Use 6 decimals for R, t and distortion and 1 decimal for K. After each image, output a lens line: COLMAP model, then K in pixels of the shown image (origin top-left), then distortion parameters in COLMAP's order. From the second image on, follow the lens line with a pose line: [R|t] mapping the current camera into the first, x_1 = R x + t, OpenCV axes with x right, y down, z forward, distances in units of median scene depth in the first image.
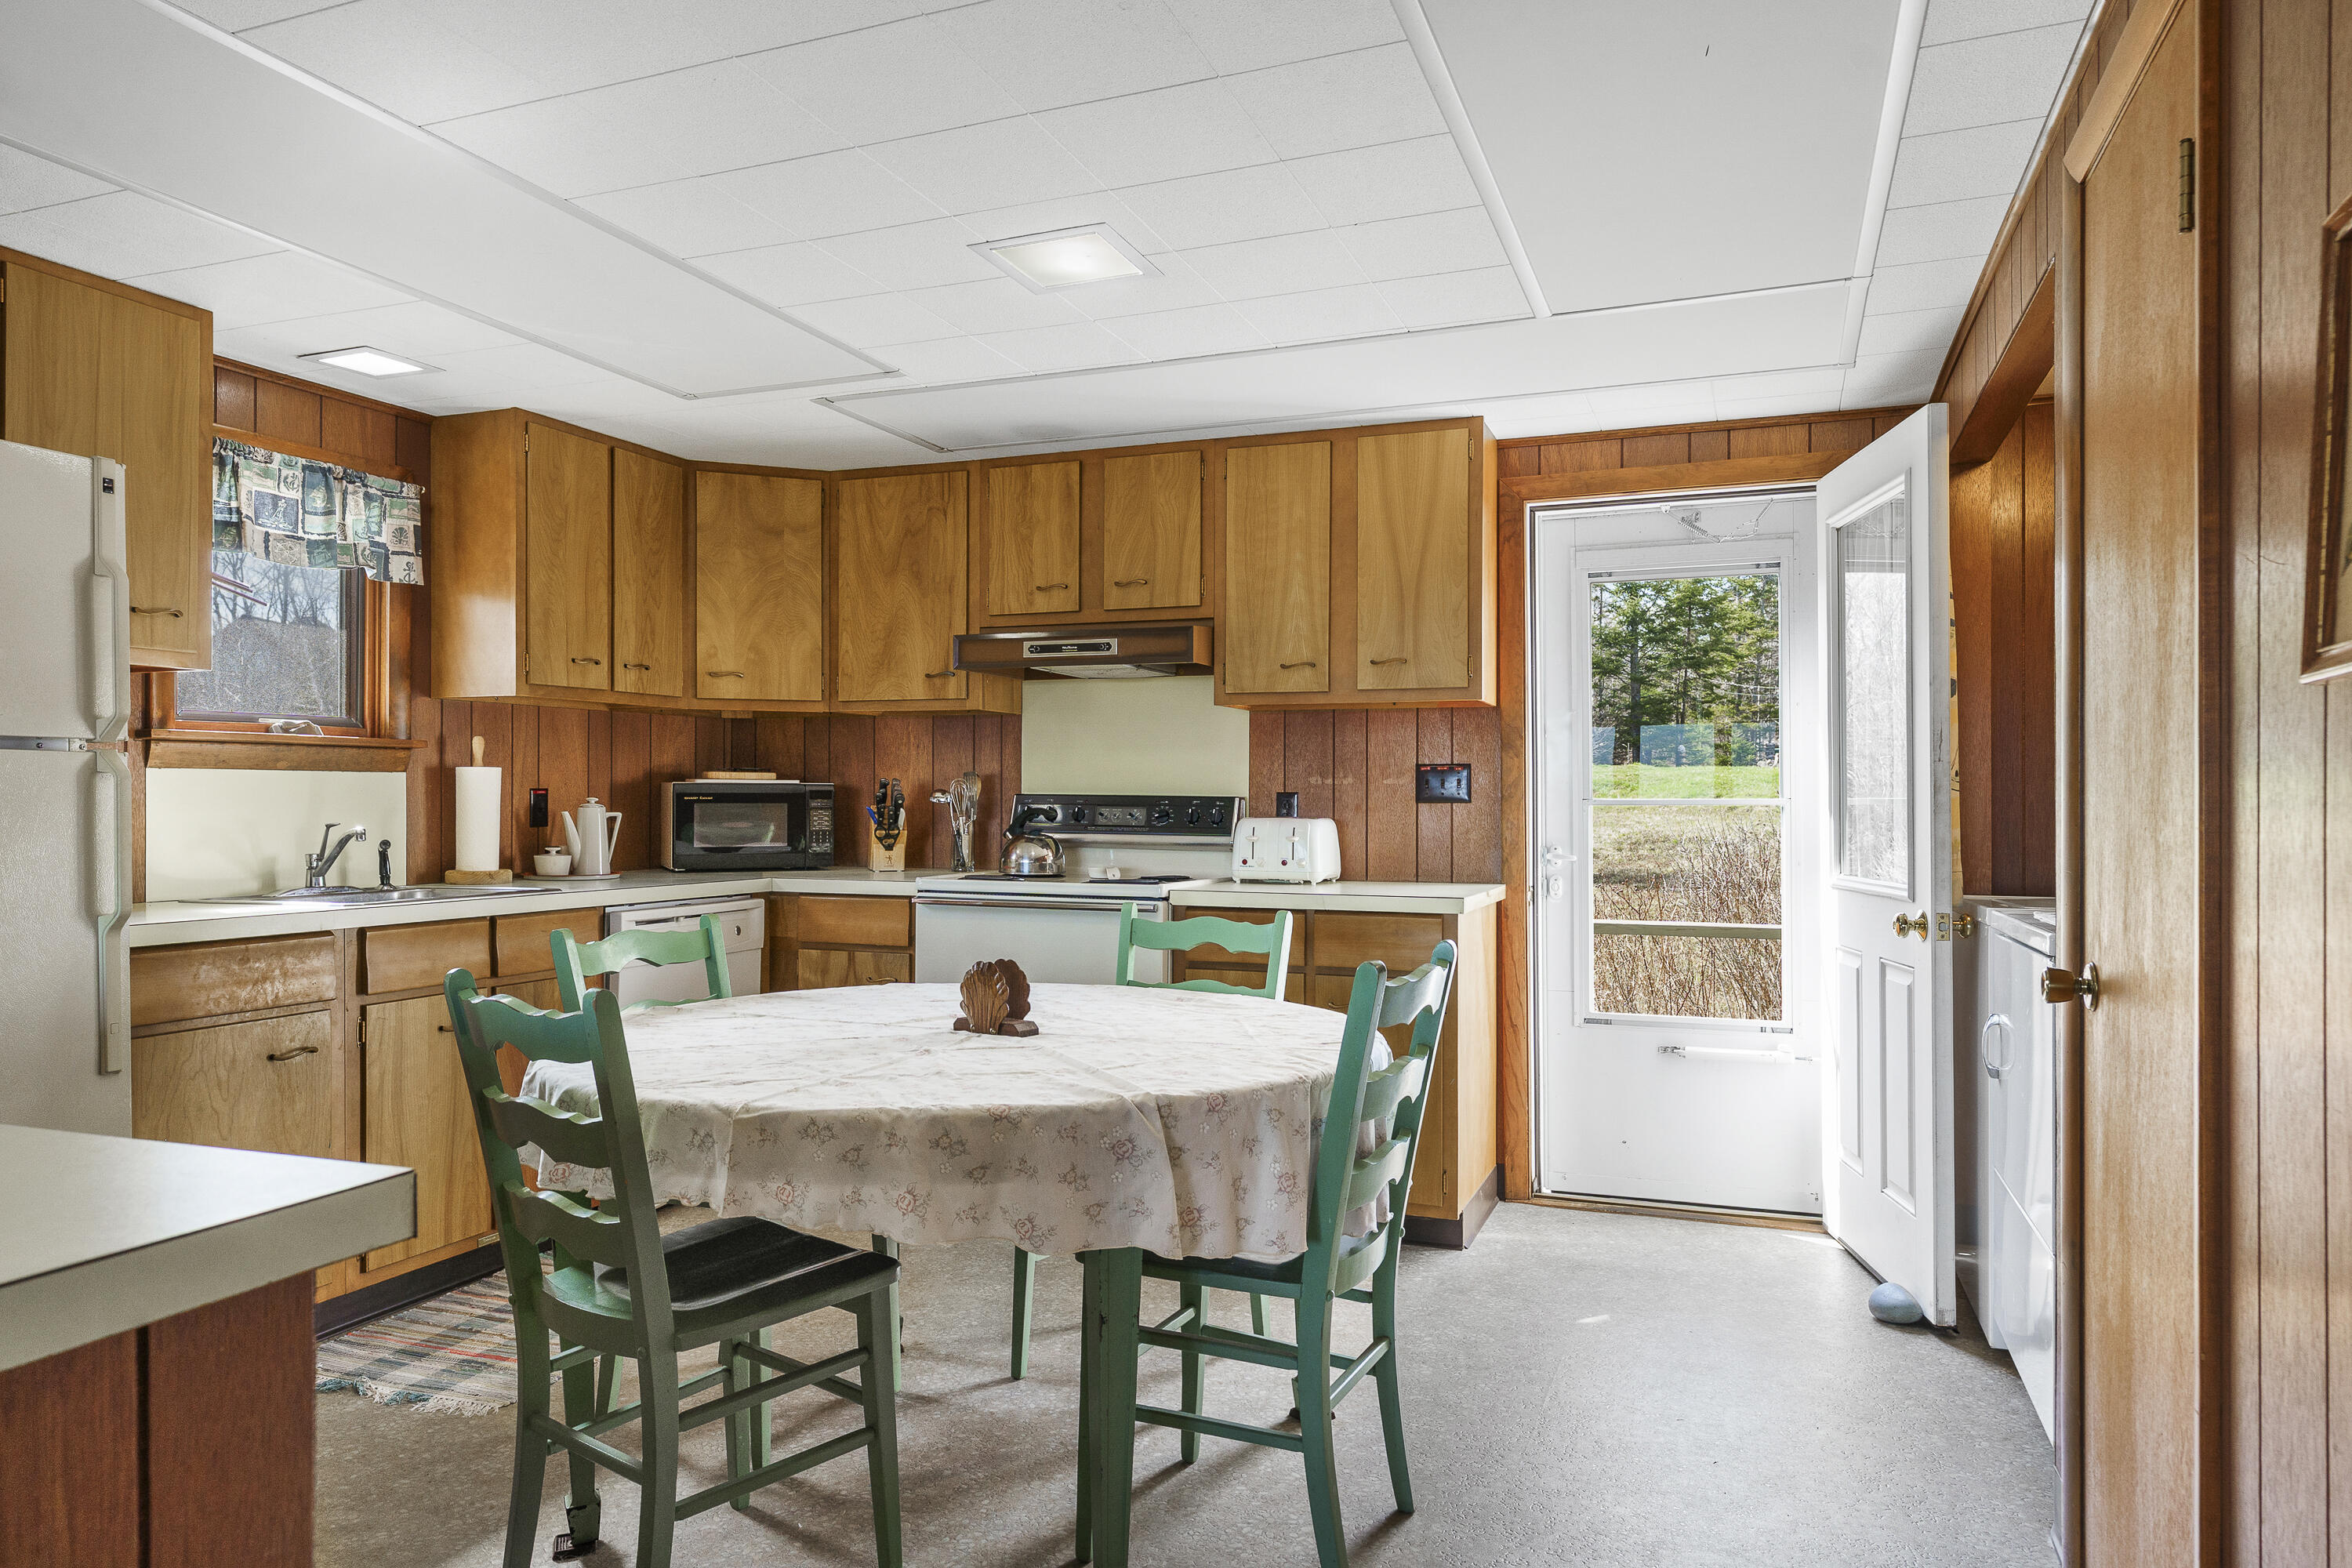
lens RADIAL K [[1506.7, 0, 1174.0], [0, 1506.7, 794.2], [0, 0, 1]] dist [-0.000823, 0.000114]
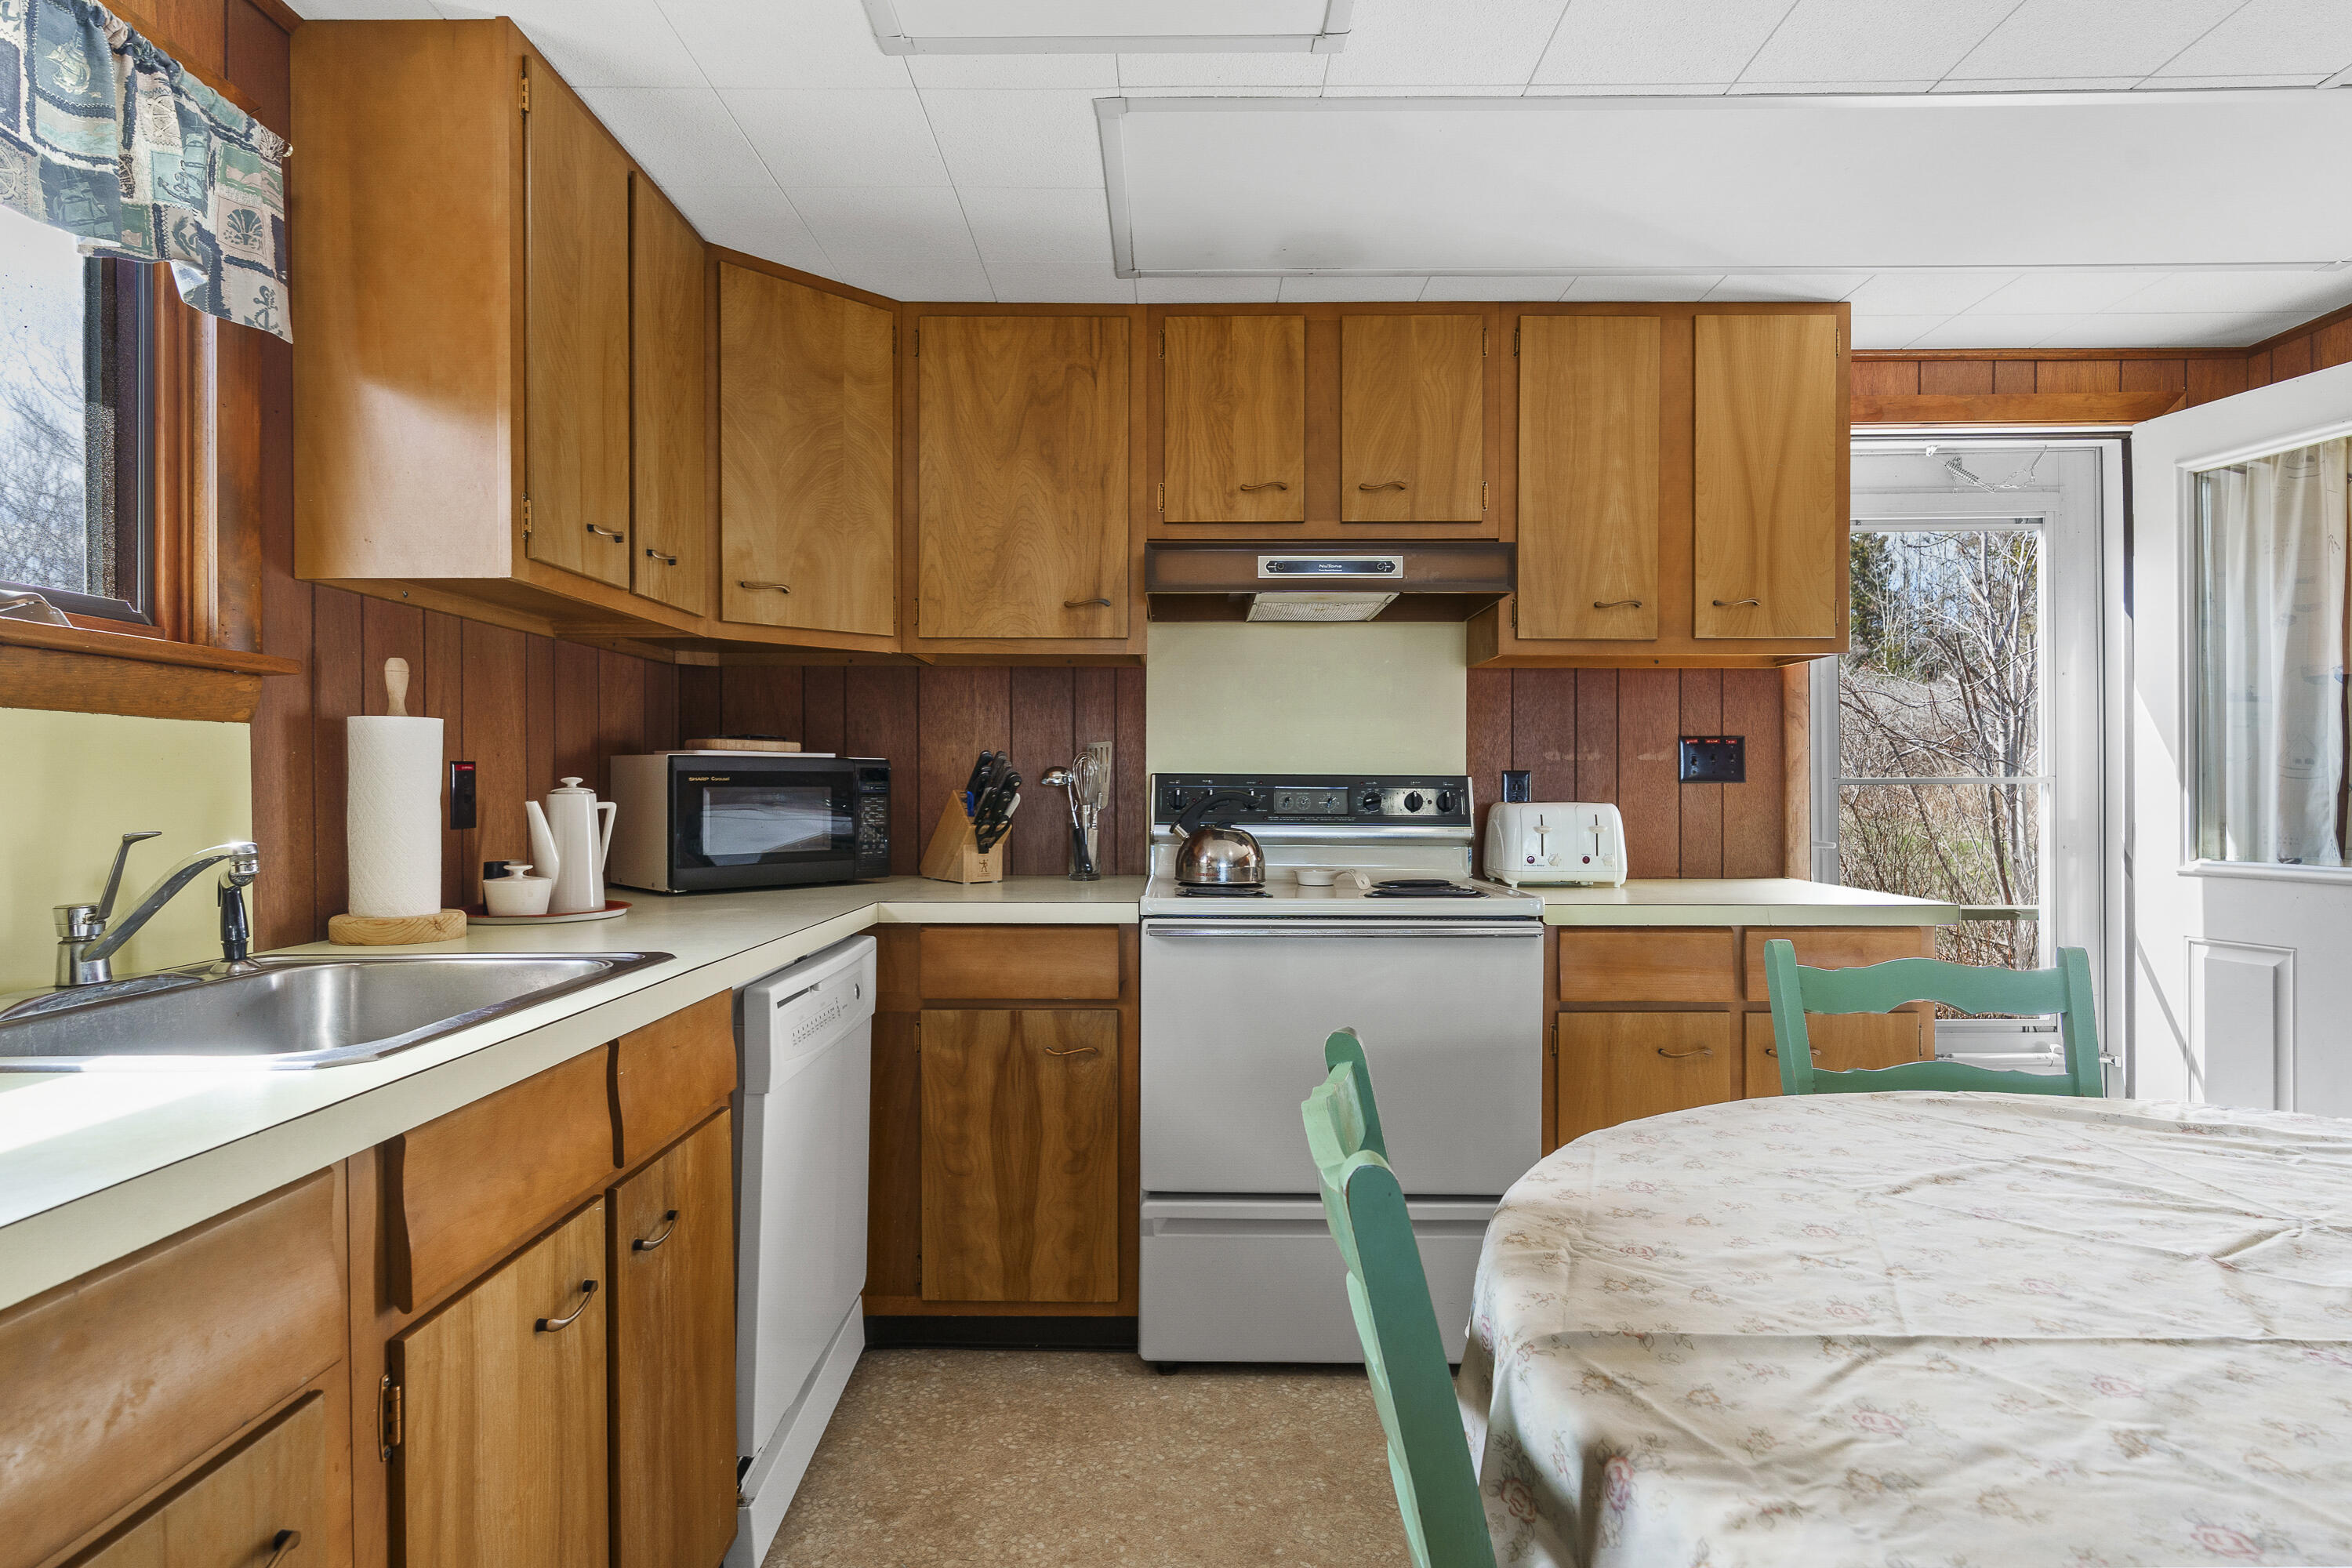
lens RADIAL K [[1206.4, 0, 1172.5], [0, 1206.4, 793.5], [0, 0, 1]] dist [-0.003220, 0.000544]
pose [[0.934708, -0.005540, 0.355374, -0.341023], [0.002665, 0.999960, 0.008579, 0.005331], [-0.355407, -0.007072, 0.934685, 0.487450]]
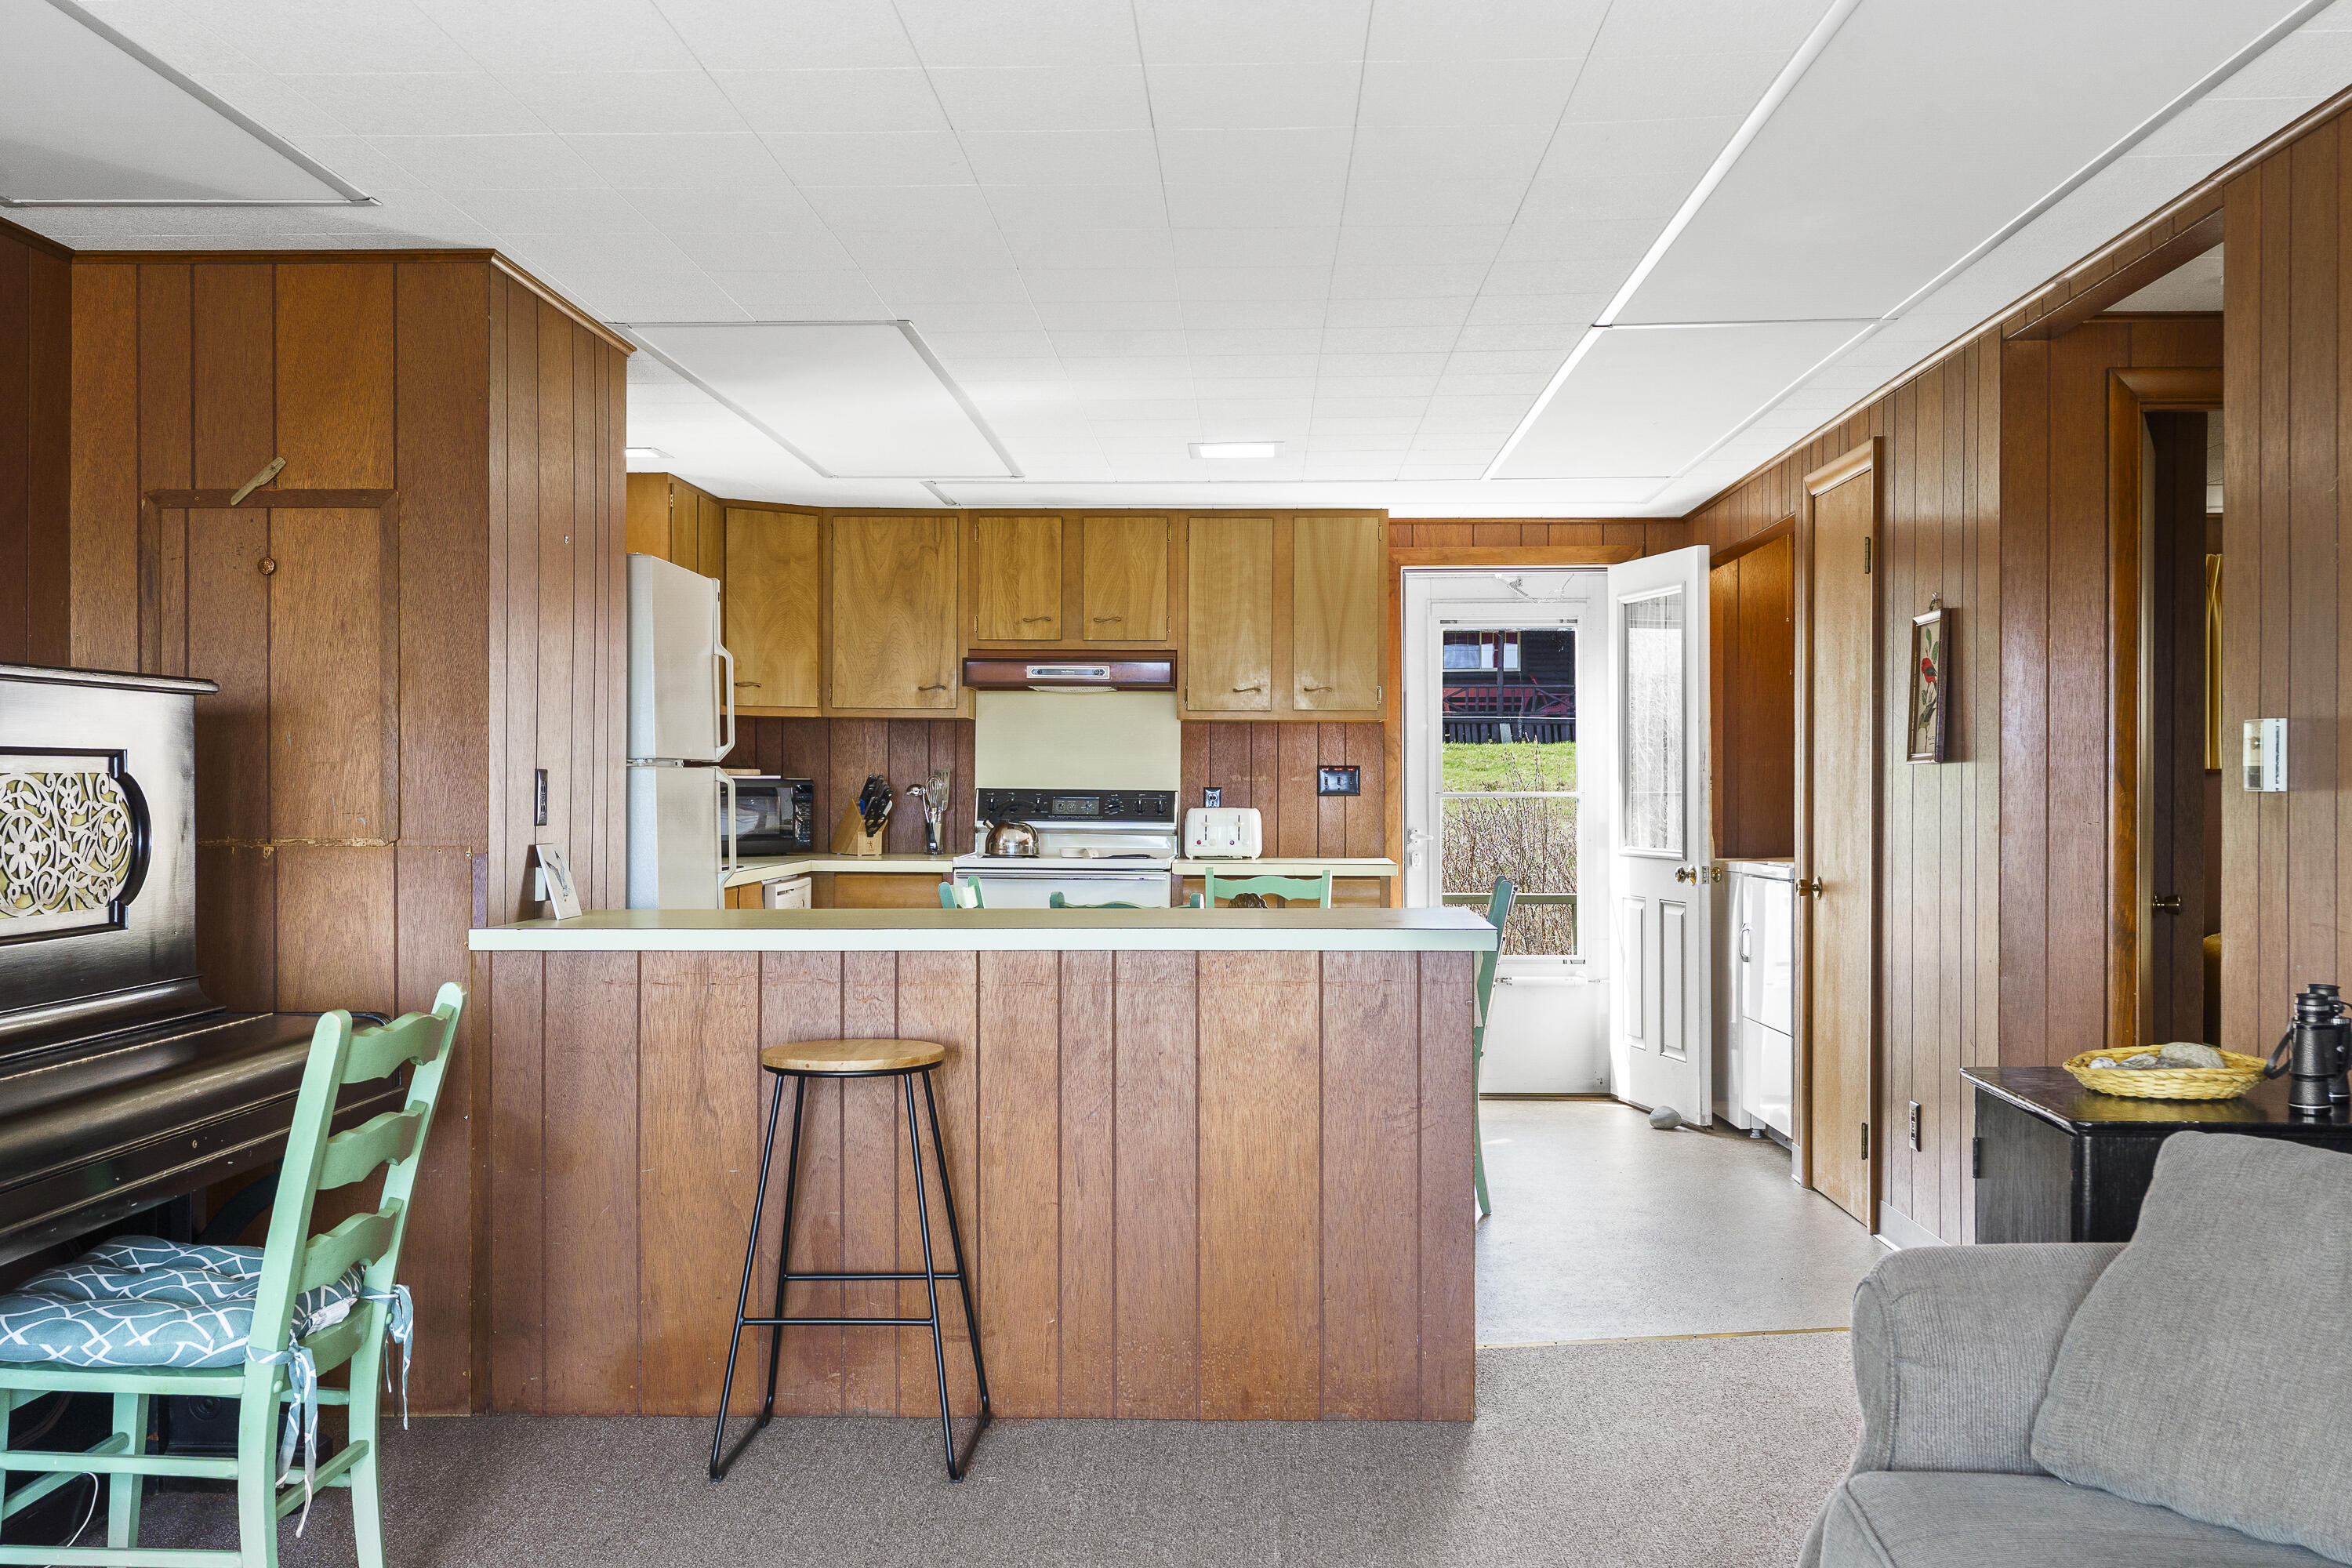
lens RADIAL K [[2213.5, 0, 1170.9], [0, 2213.5, 791.5], [0, 0, 1]] dist [0.002167, 0.000291]
pose [[0.945313, -0.001129, 0.326162, -0.582667], [-0.001799, 0.999961, 0.008676, -0.014198], [-0.326159, -0.008788, 0.945274, -0.755756]]
